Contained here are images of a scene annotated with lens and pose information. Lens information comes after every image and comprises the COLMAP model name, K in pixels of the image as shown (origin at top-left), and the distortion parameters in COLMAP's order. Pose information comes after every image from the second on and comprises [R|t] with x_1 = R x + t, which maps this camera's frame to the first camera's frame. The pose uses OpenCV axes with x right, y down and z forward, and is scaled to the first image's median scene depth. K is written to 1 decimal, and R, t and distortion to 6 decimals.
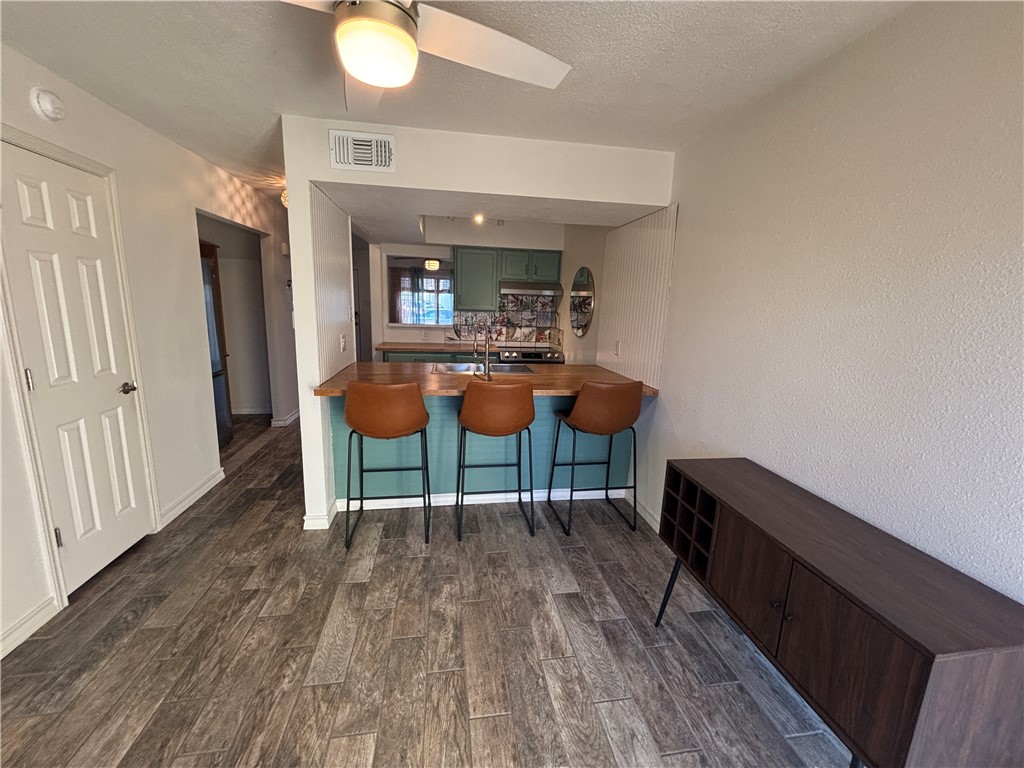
lens RADIAL K [[415.3, 0, 510.8], [0, 415.3, 383.7], [0, 0, 1]] dist [0.001001, -0.000698]
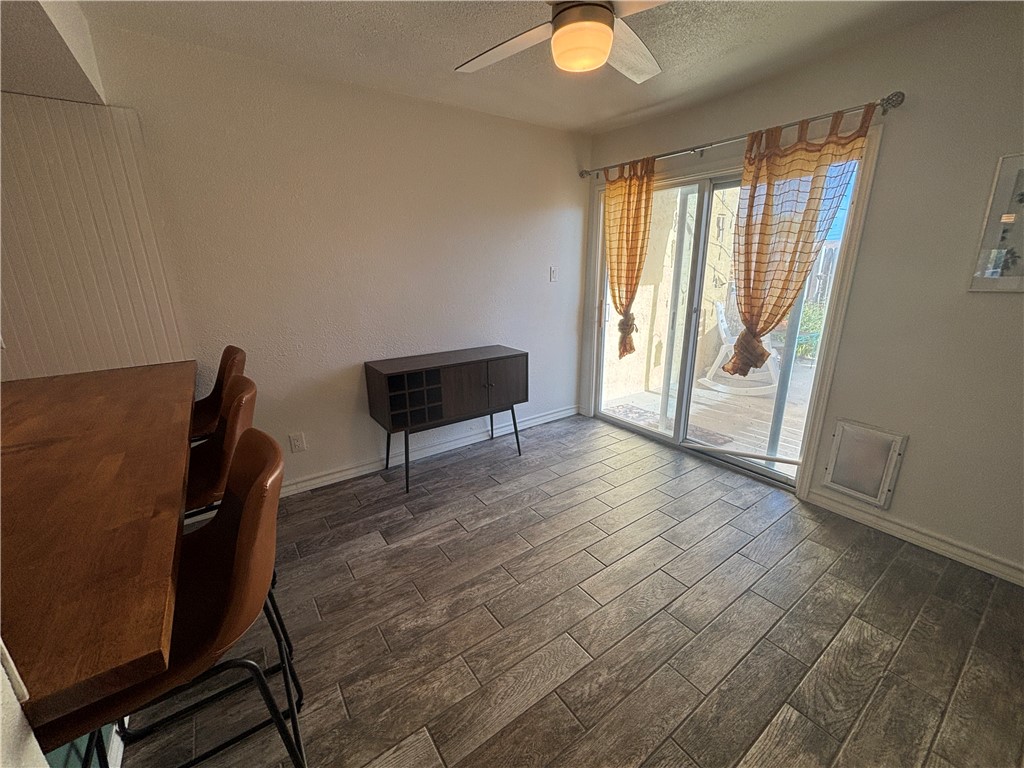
lens RADIAL K [[415.3, 0, 510.8], [0, 415.3, 383.7], [0, 0, 1]] dist [0.001001, -0.000698]
pose [[-0.435558, -0.278576, 0.855970, -0.885232], [0.170536, 0.908151, 0.382335, -0.209415], [-0.883859, 0.312503, -0.348045, 1.086299]]
